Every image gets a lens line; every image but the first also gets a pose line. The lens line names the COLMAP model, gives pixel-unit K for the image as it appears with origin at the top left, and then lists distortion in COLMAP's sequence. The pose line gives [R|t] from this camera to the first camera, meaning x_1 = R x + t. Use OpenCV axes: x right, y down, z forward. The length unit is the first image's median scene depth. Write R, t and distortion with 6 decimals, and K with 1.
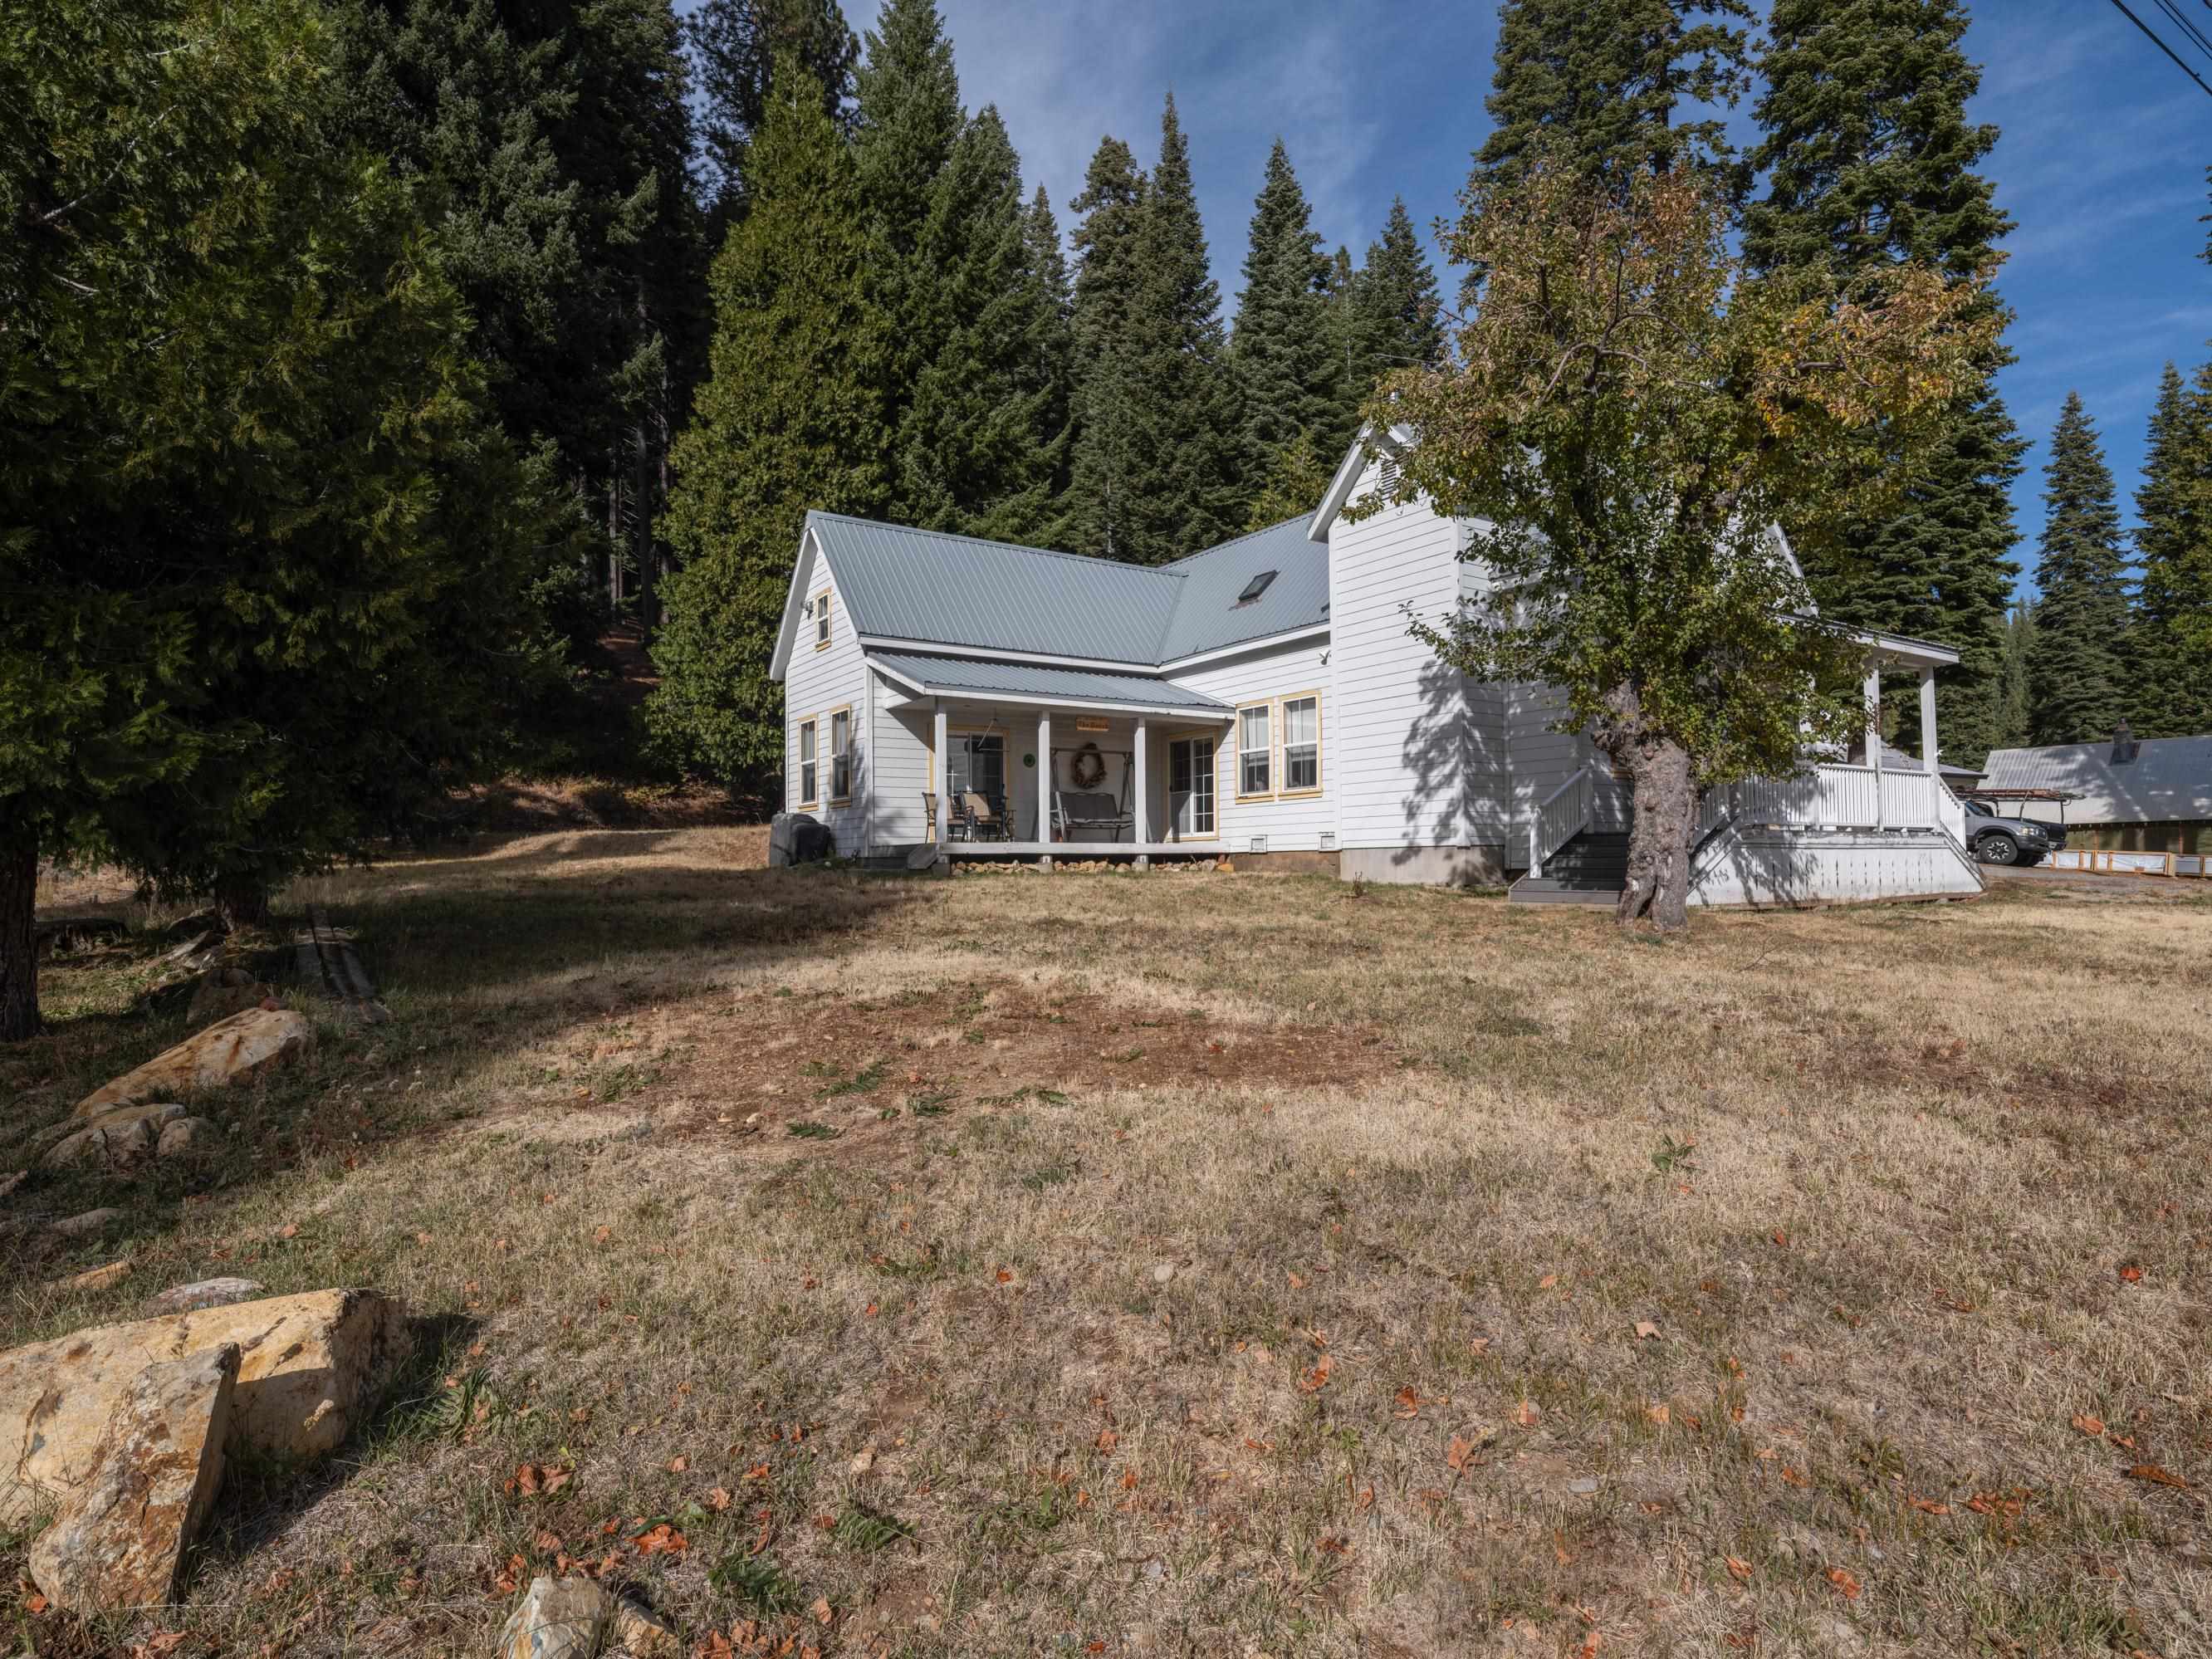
lens RADIAL K [[1183.6, 0, 1094.6], [0, 1183.6, 832.6], [0, 0, 1]] dist [-0.001811, -0.001472]
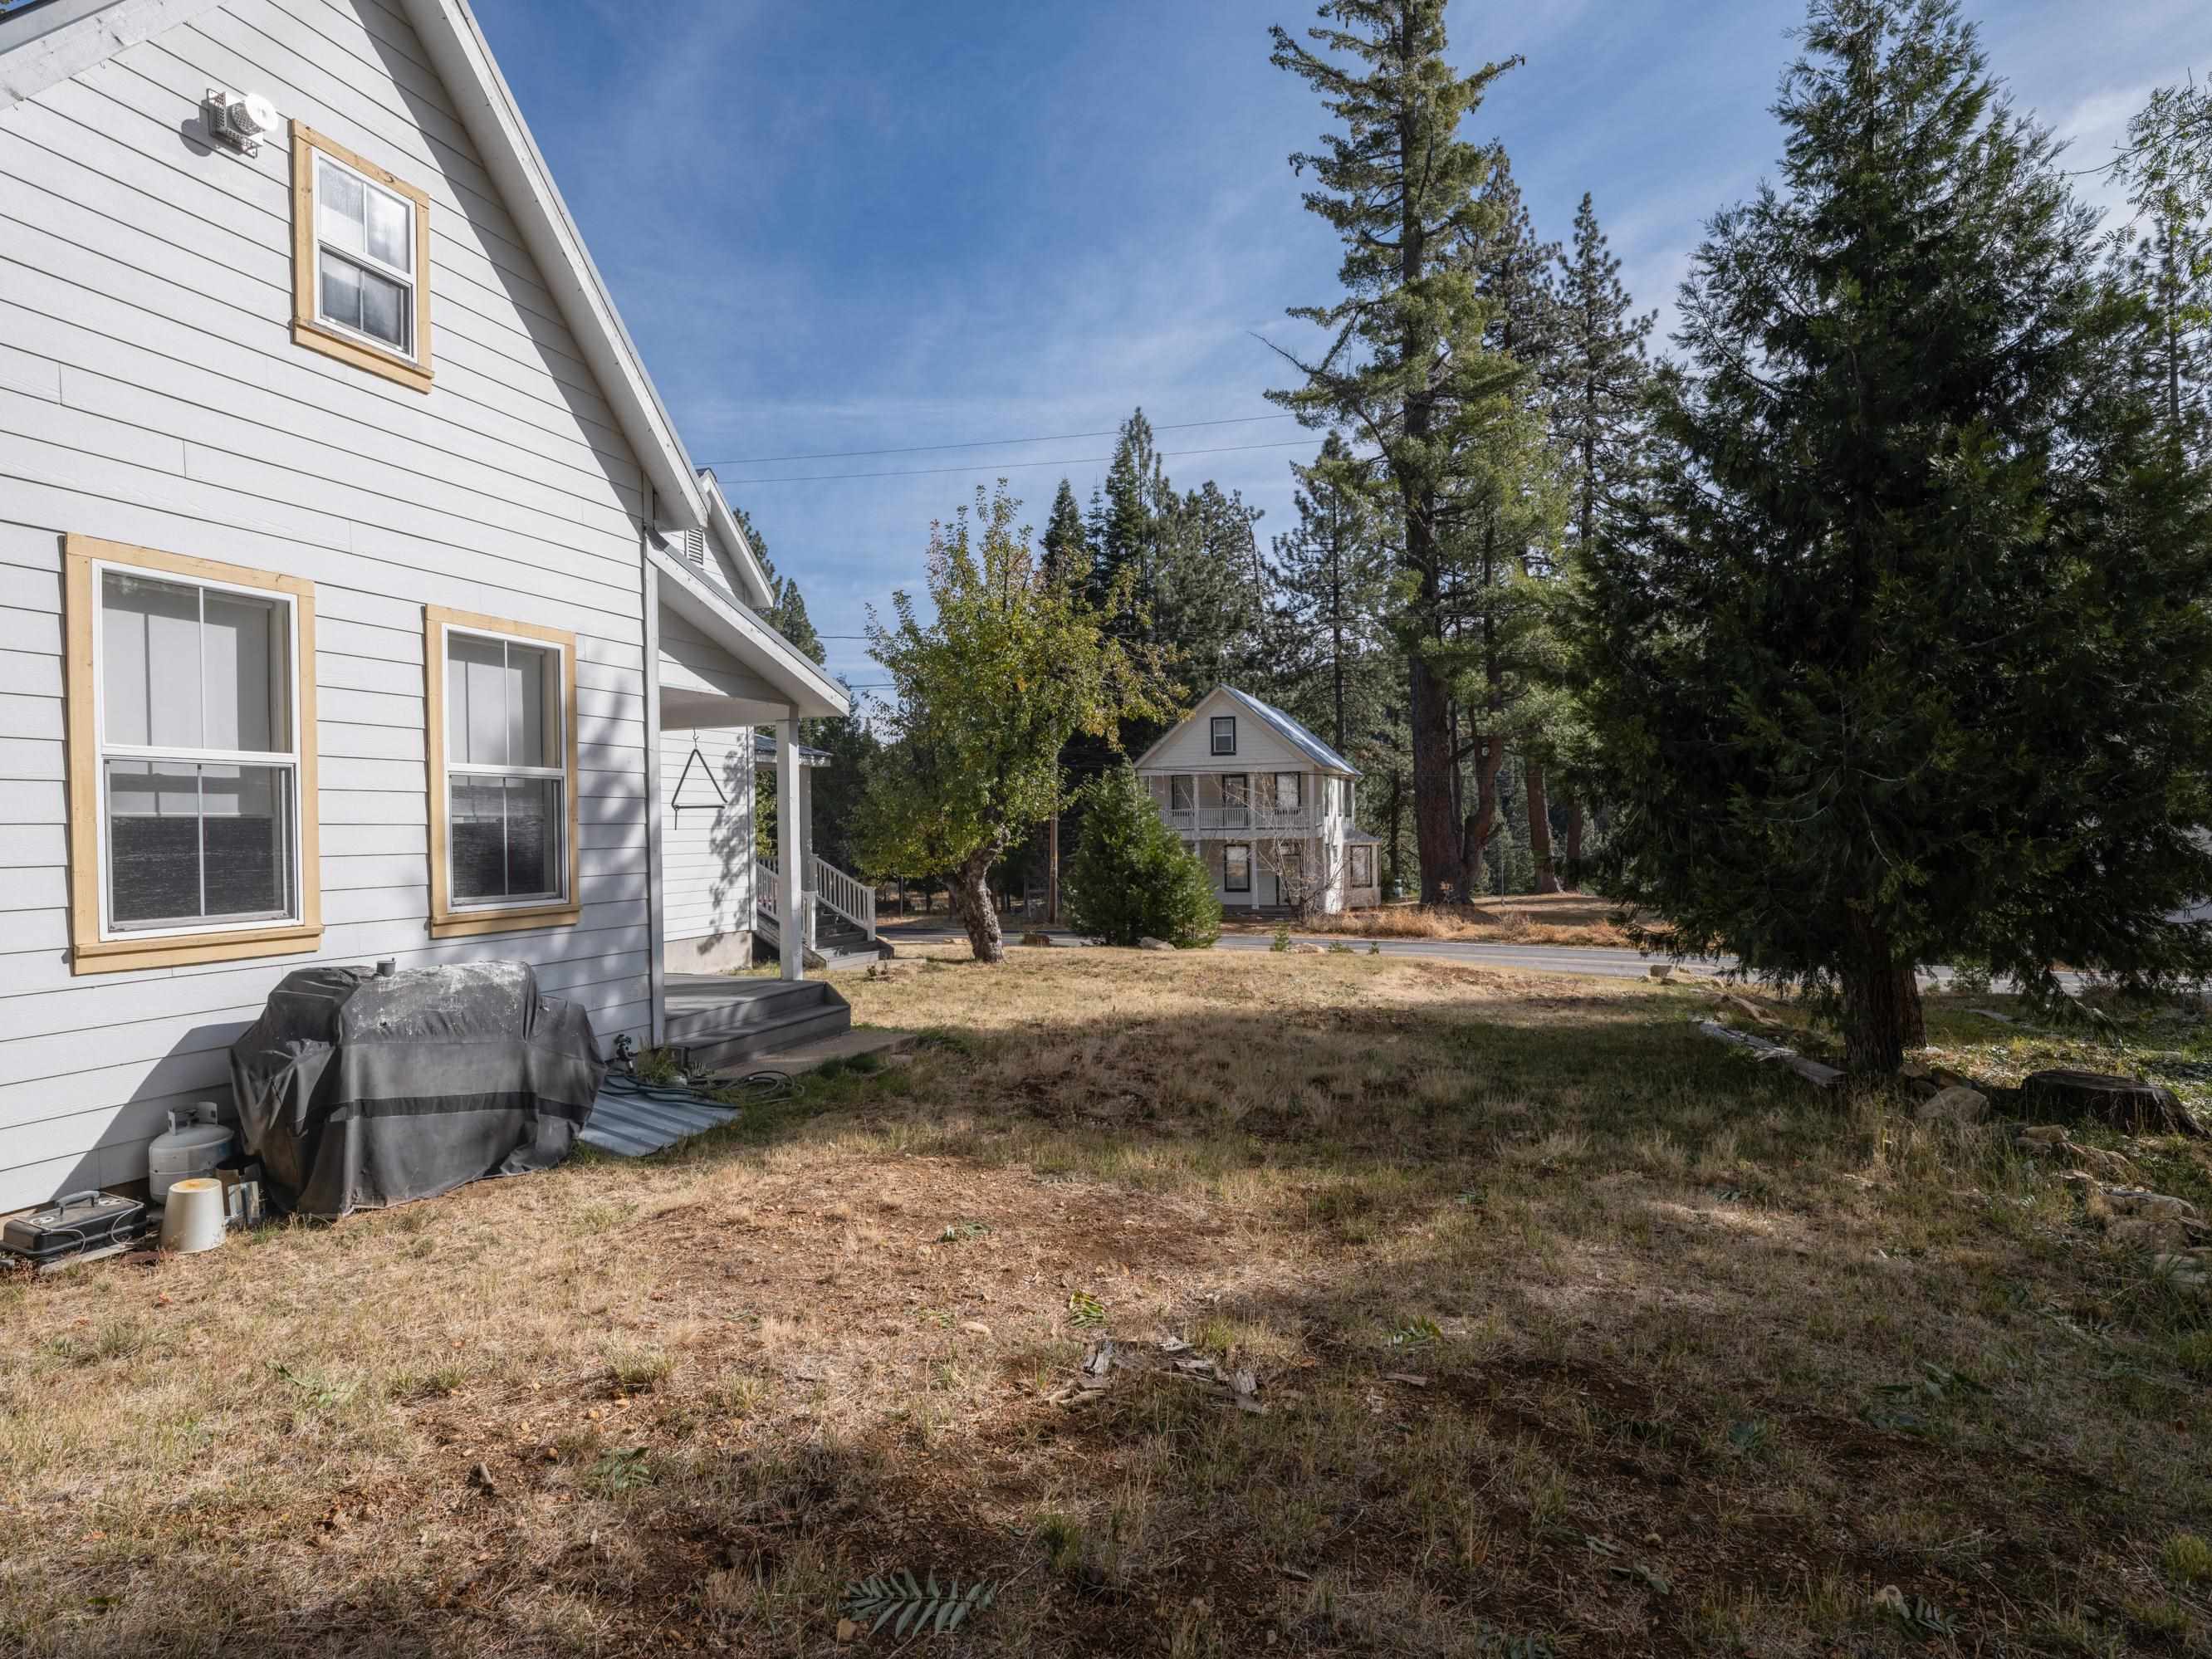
lens RADIAL K [[1183.6, 0, 1107.0], [0, 1183.6, 831.9], [0, 0, 1]] dist [-0.001811, -0.001472]
pose [[-0.597586, 0.017403, 0.801616, -0.588759], [-0.000422, 0.999757, -0.022019, -0.042356], [-0.801805, -0.013497, -0.597433, 1.089629]]
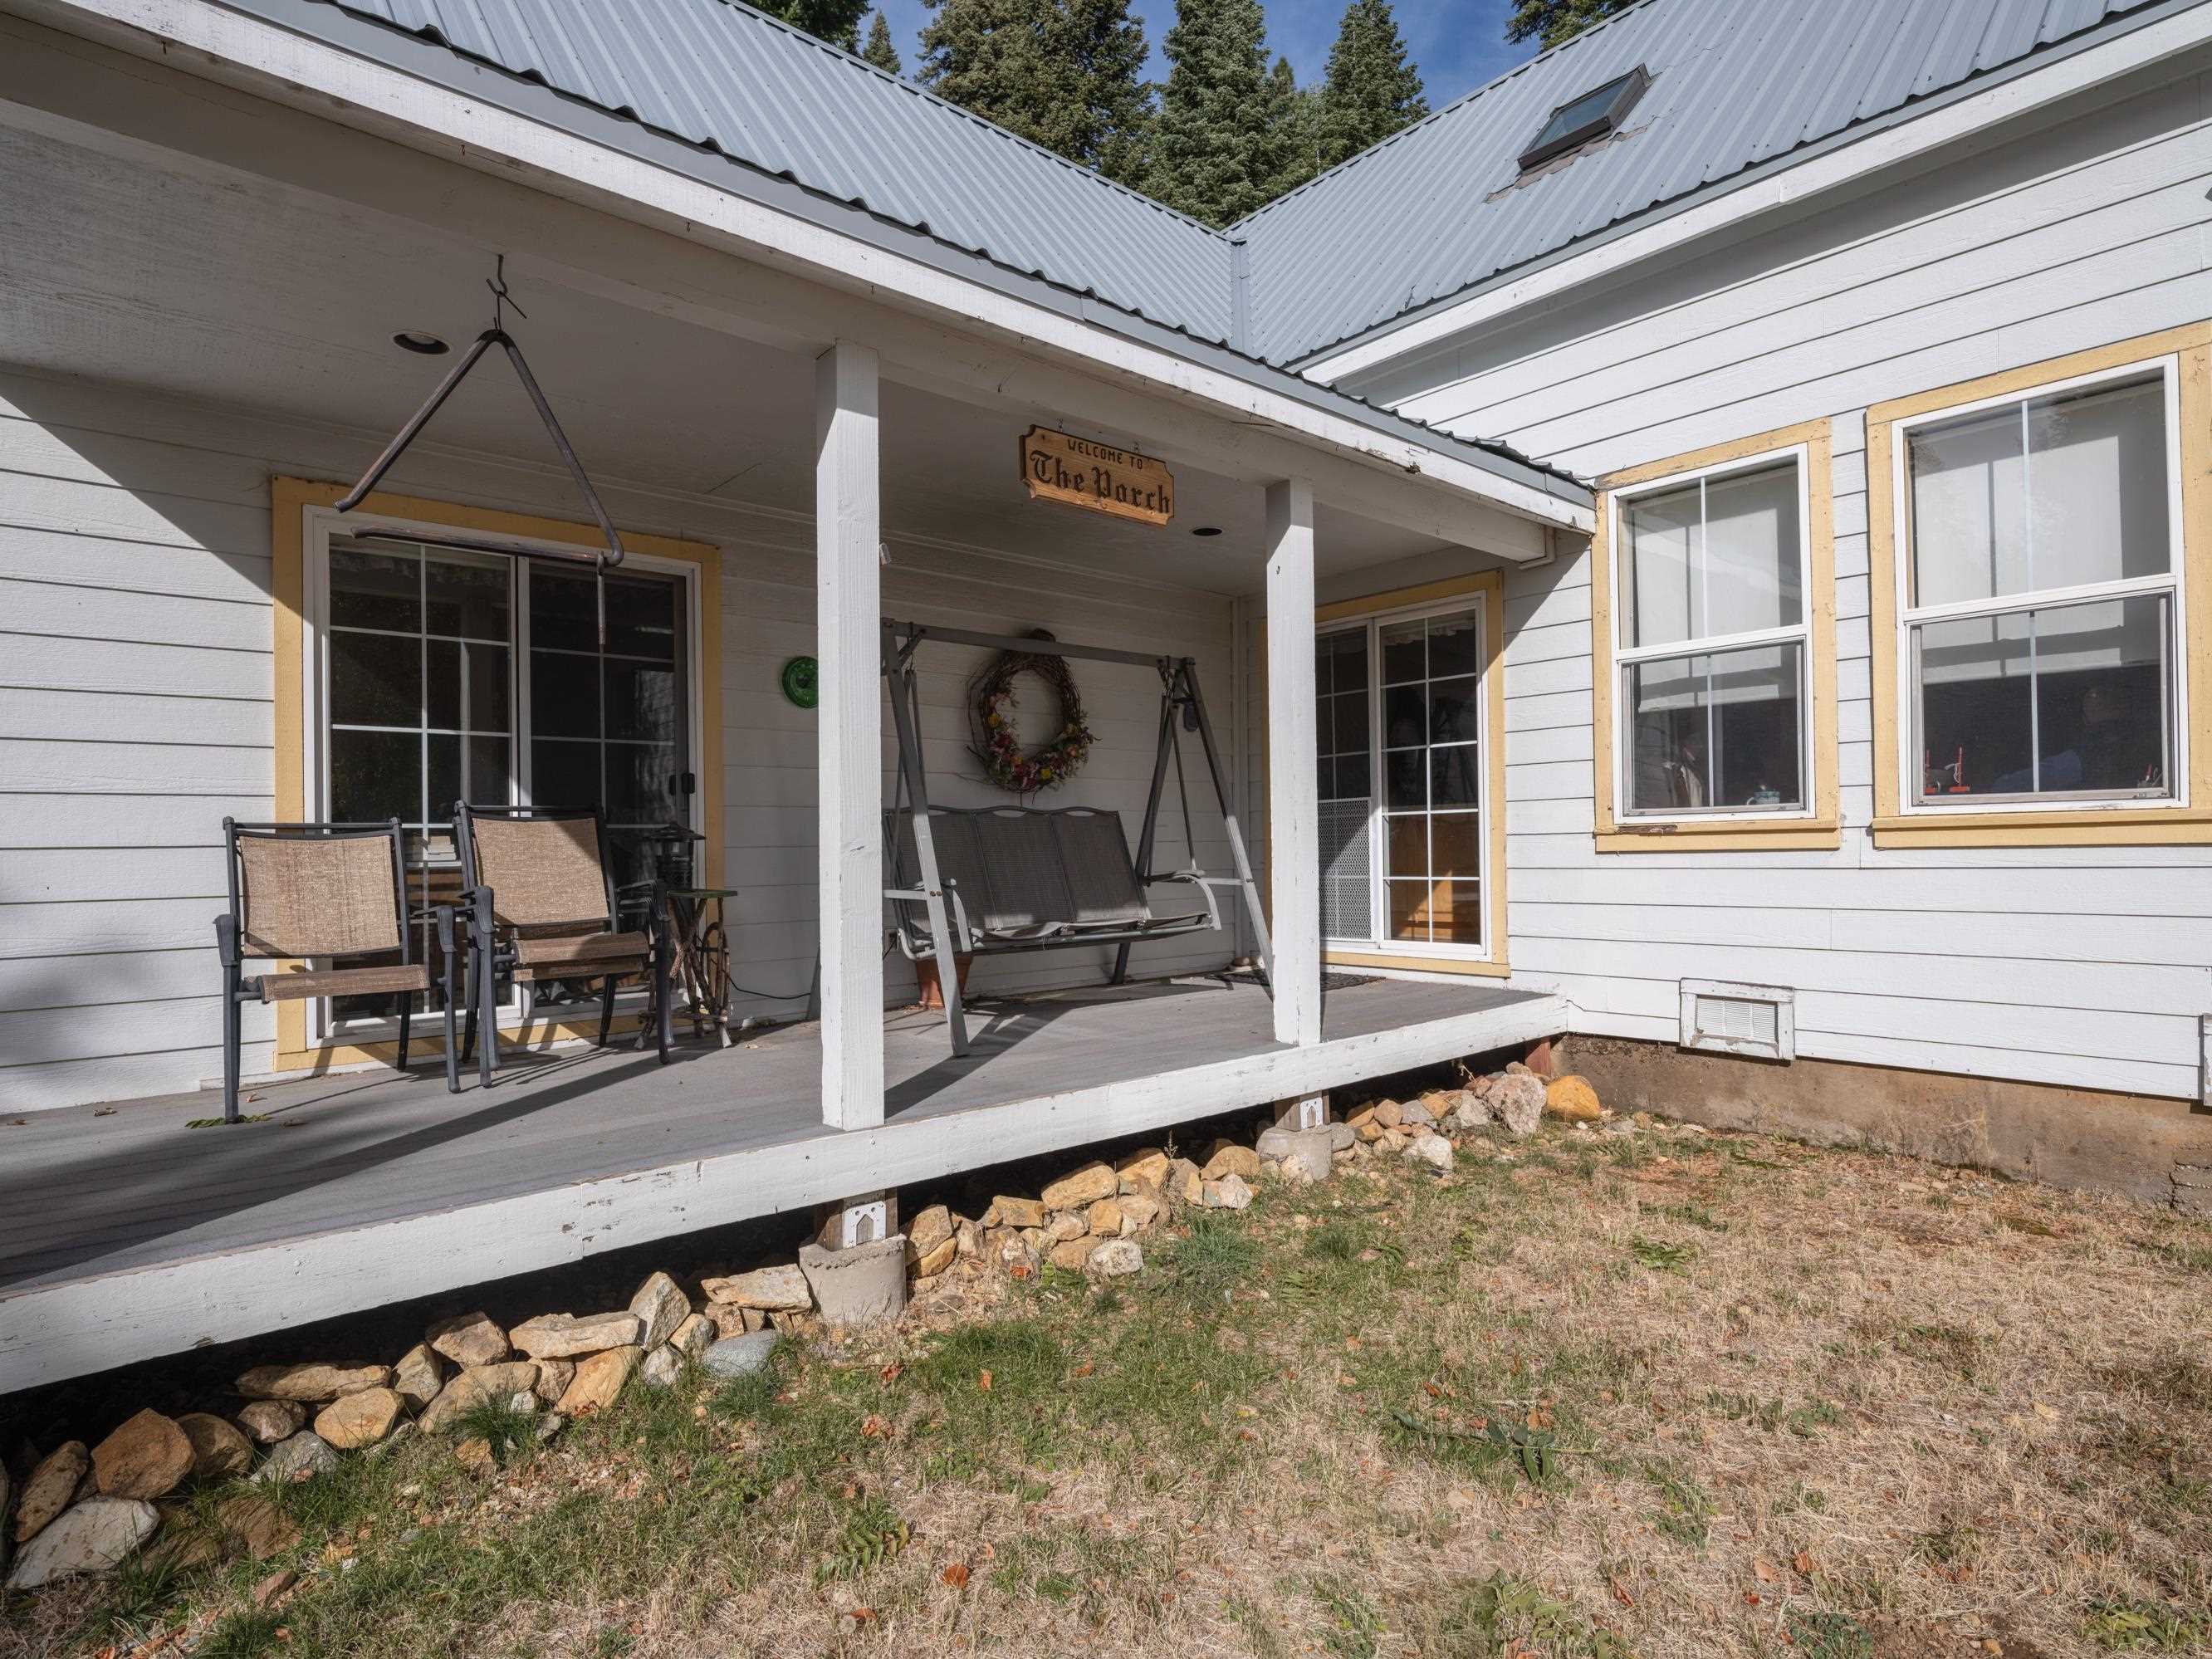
lens RADIAL K [[1183.6, 0, 1110.4], [0, 1183.6, 837.6], [0, 0, 1]] dist [-0.001811, -0.001472]
pose [[0.990189, -0.005977, 0.139604, -0.027198], [0.003156, 0.999787, 0.020419, -0.034614], [-0.139696, -0.019778, 0.989997, 0.785779]]
